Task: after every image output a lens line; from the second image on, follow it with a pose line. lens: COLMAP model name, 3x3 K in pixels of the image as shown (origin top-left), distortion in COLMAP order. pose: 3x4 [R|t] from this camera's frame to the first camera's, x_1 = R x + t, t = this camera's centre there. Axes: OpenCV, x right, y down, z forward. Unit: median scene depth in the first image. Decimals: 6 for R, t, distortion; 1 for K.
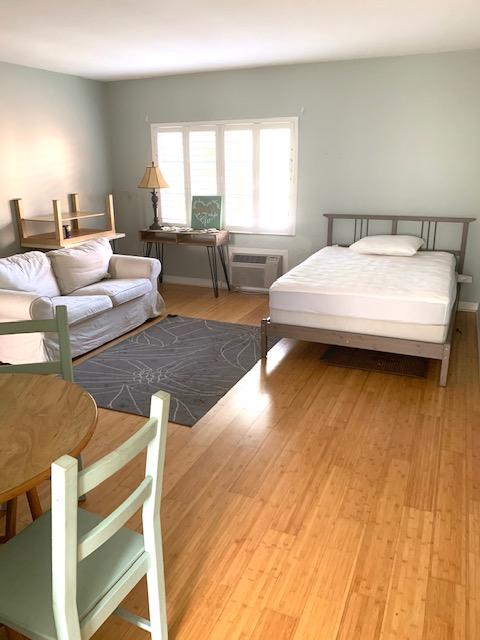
lens RADIAL K [[486.0, 0, 257.1], [0, 486.0, 321.3], [0, 0, 1]] dist [0.001570, -0.001162]
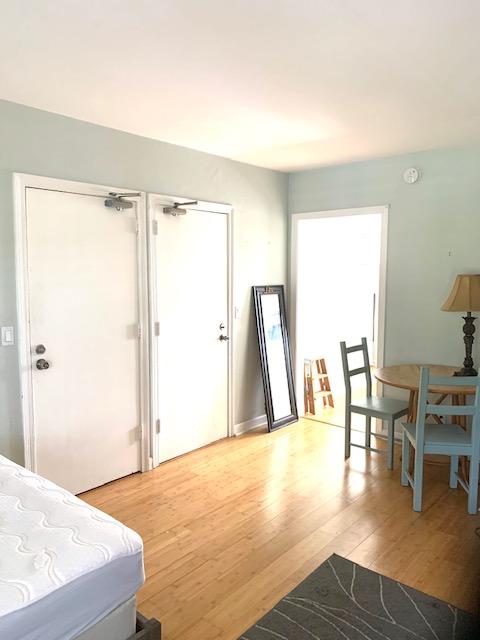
lens RADIAL K [[494.7, 0, 240.0], [0, 494.7, 320.0], [0, 0, 1]] dist [0.003033, -0.000174]
pose [[-0.949946, -0.031966, 0.310775, -0.281740], [0.090169, 0.924365, 0.370700, -0.618060], [-0.299119, 0.380167, -0.875215, 1.965436]]
